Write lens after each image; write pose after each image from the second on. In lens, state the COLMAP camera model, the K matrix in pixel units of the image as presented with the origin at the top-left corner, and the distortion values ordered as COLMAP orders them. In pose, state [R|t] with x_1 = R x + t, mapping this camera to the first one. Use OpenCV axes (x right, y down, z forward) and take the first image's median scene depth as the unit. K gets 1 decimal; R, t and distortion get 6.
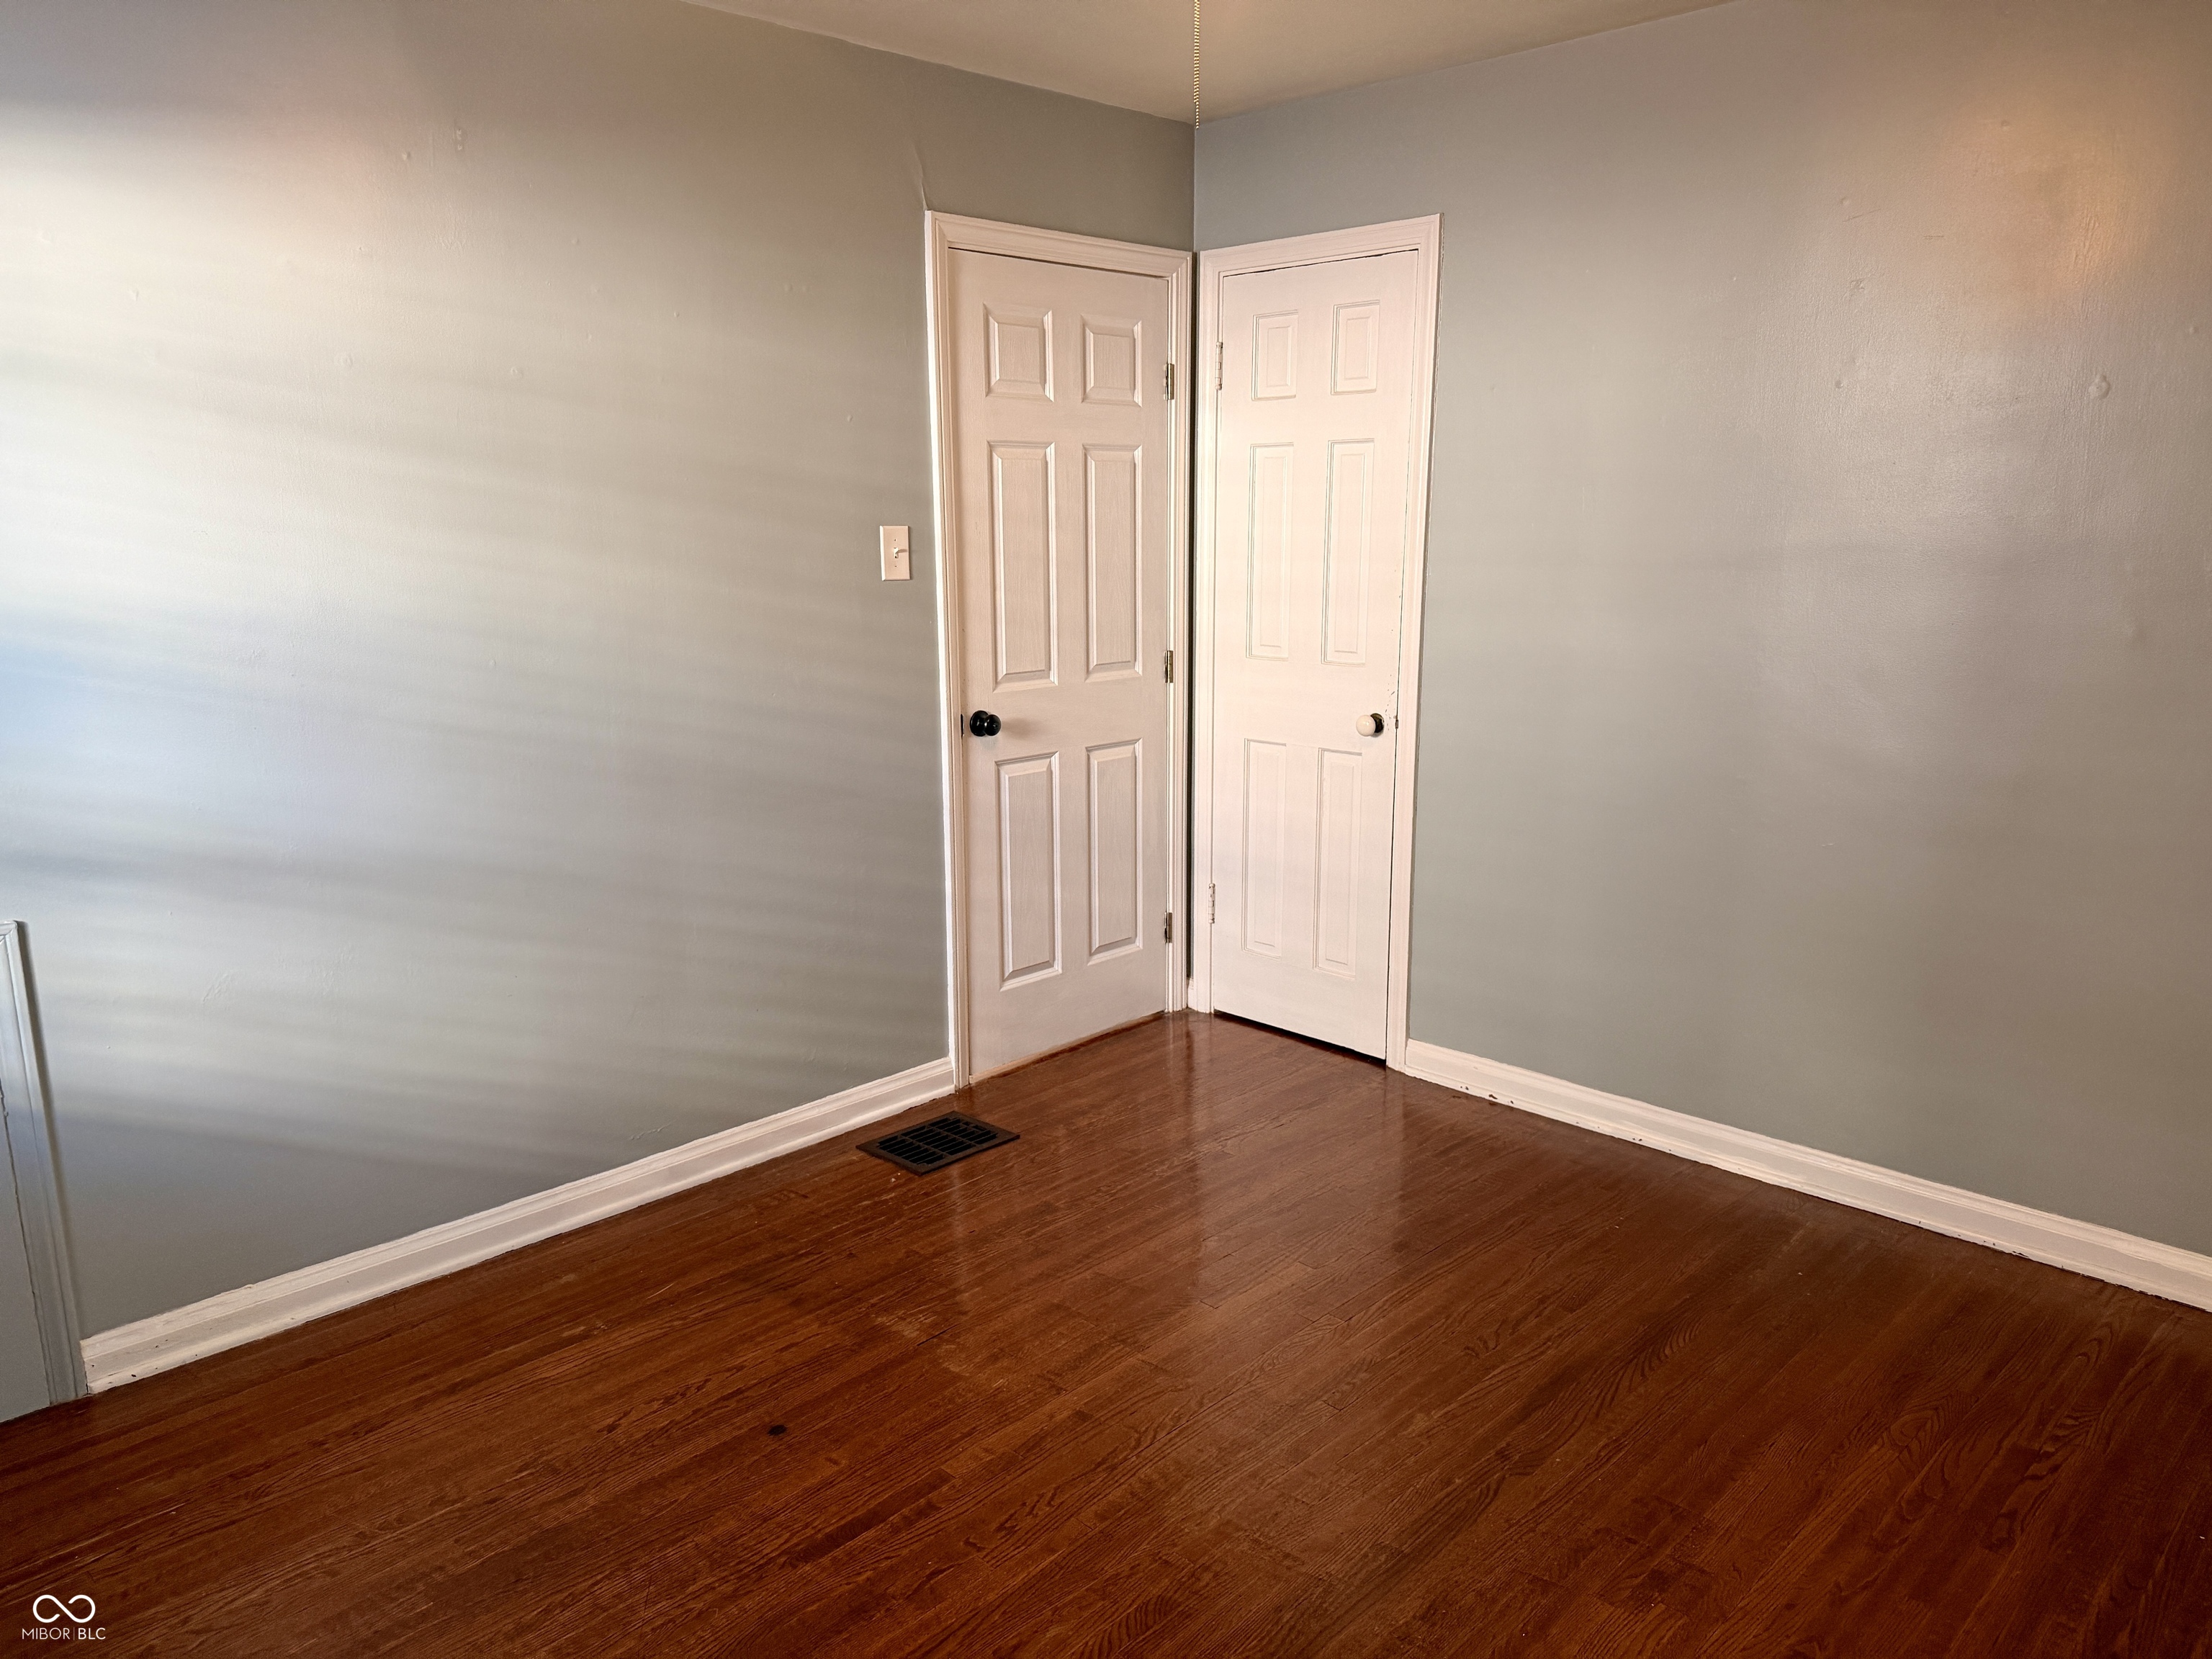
lens RADIAL K [[1540.1, 0, 1106.0], [0, 1540.1, 829.5], [0, 0, 1]] dist [-0.005123, -0.003325]
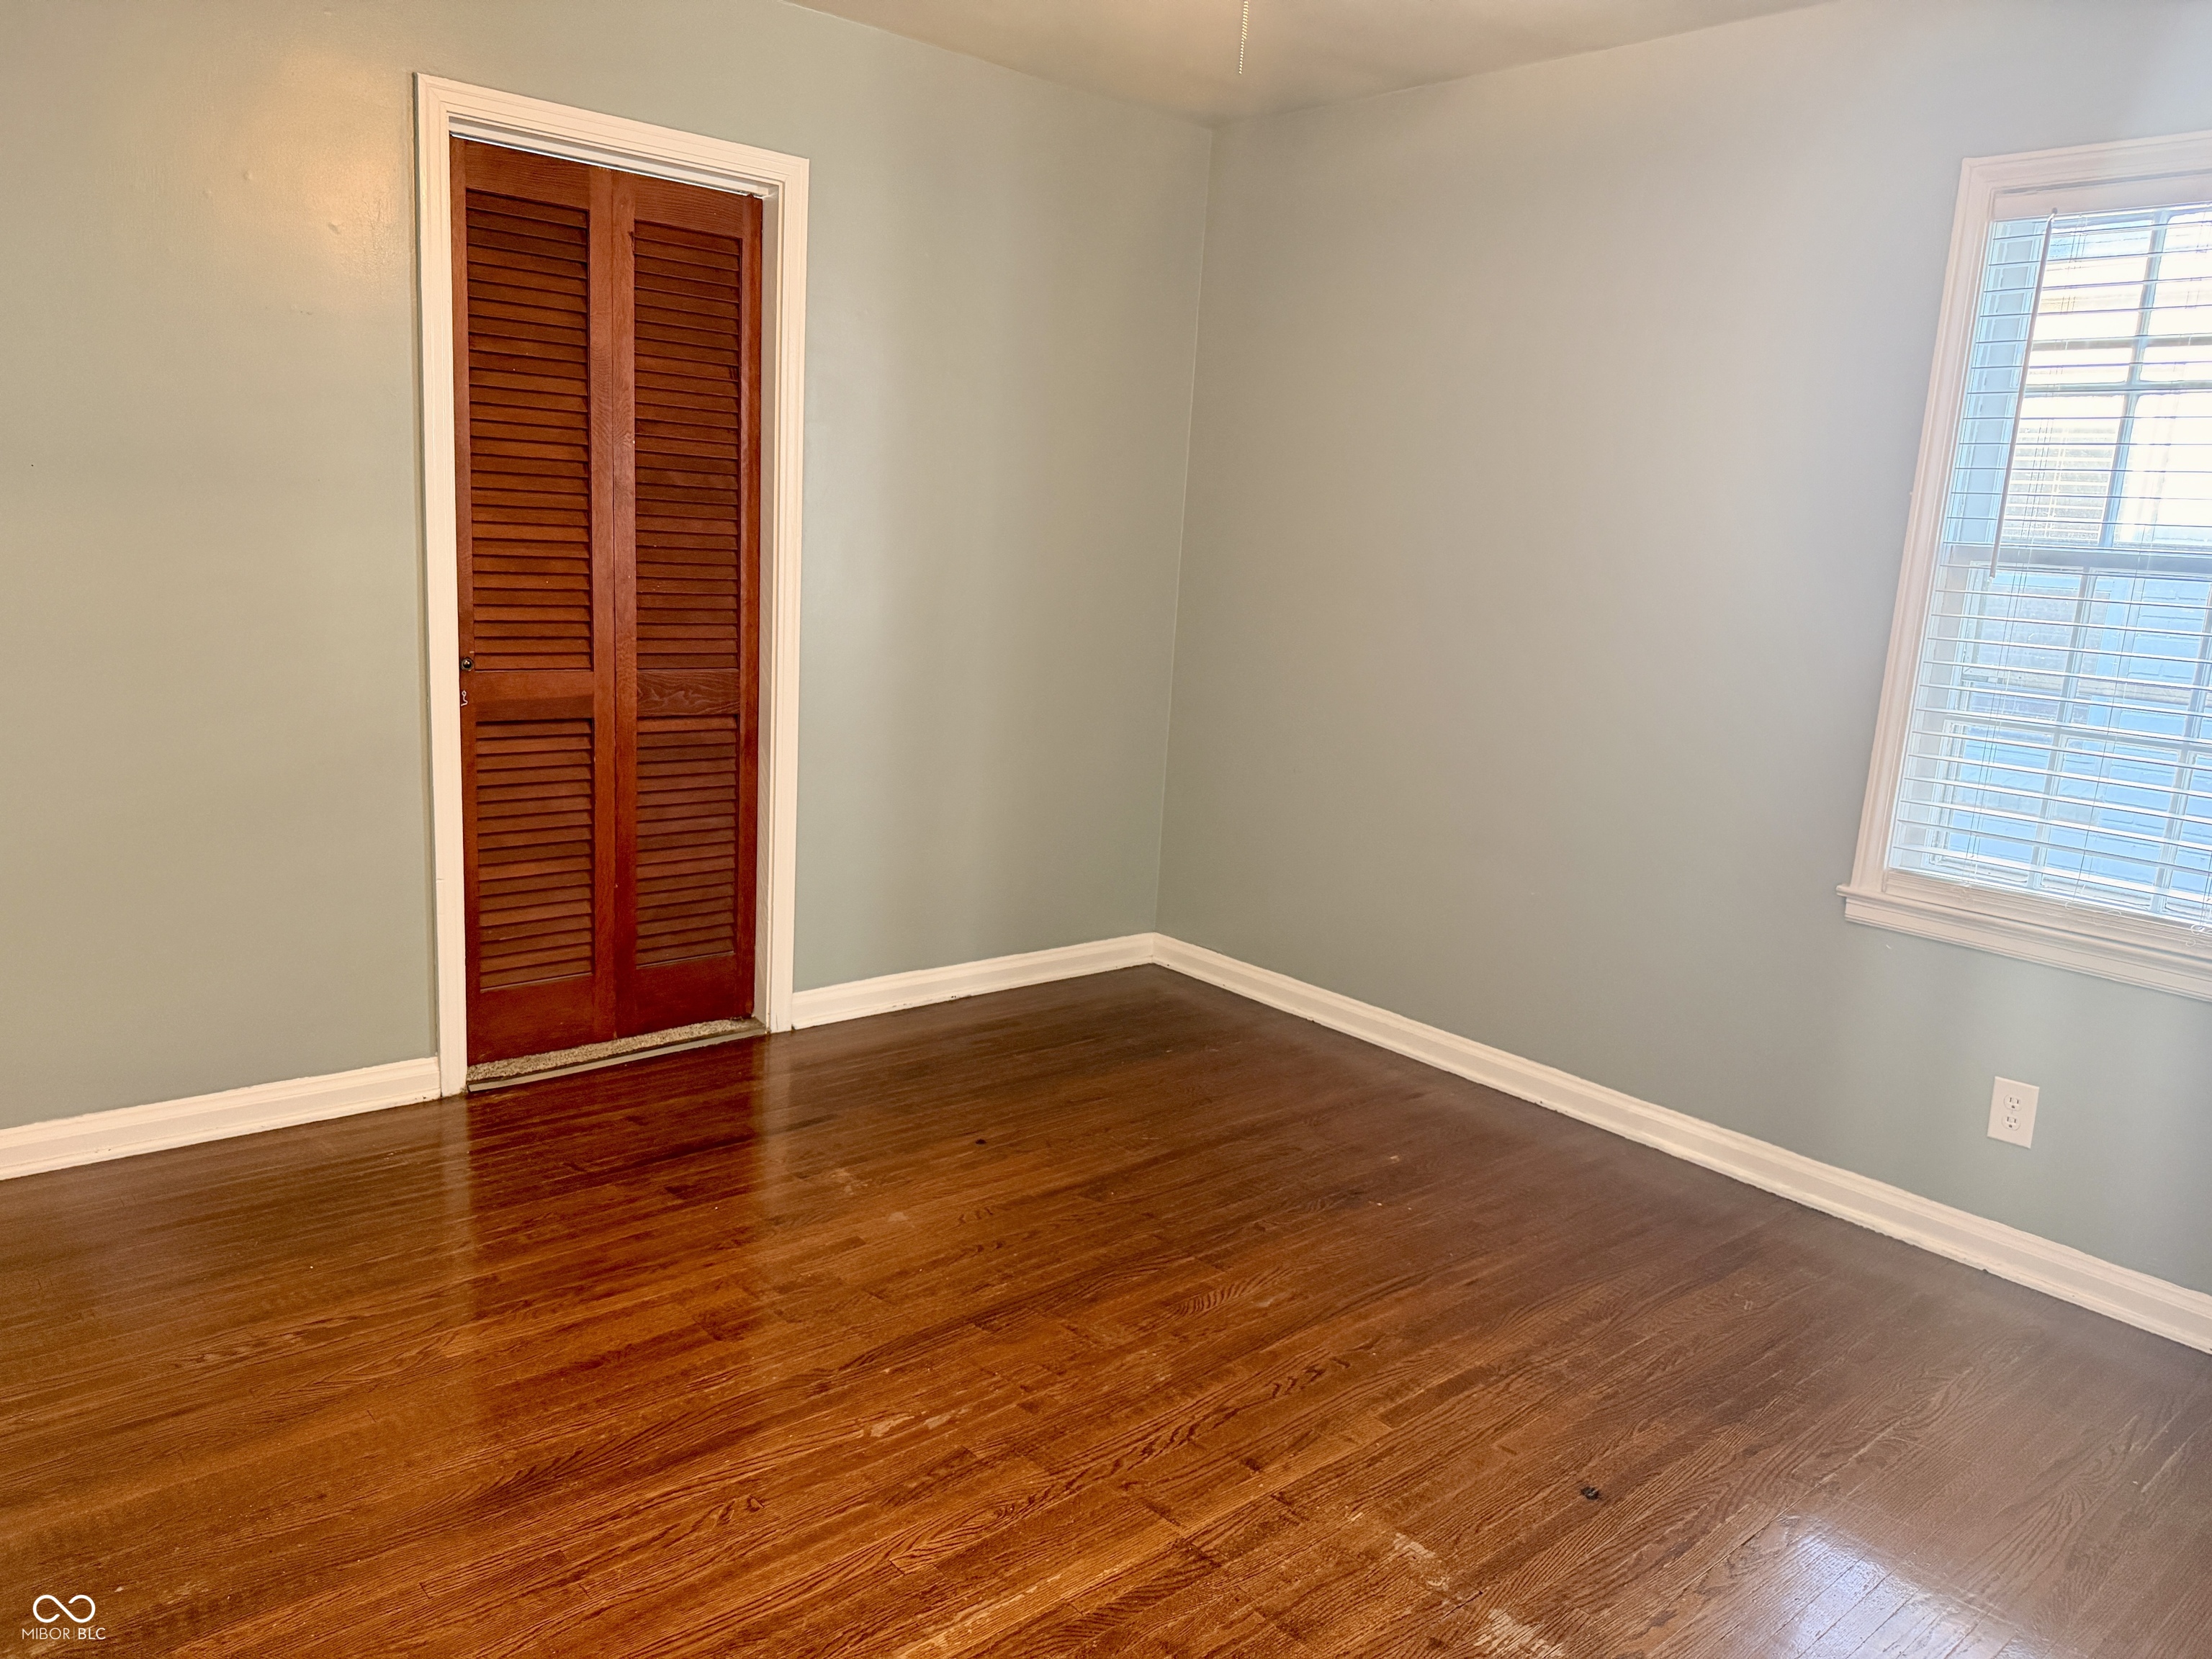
lens RADIAL K [[1540.1, 0, 1106.0], [0, 1540.1, 829.5], [0, 0, 1]] dist [-0.005123, -0.003325]
pose [[-0.995598, -0.064902, 0.067615, 0.015118], [-0.033043, 0.918174, 0.394797, -0.142905], [-0.087706, 0.390825, -0.916277, 0.781501]]
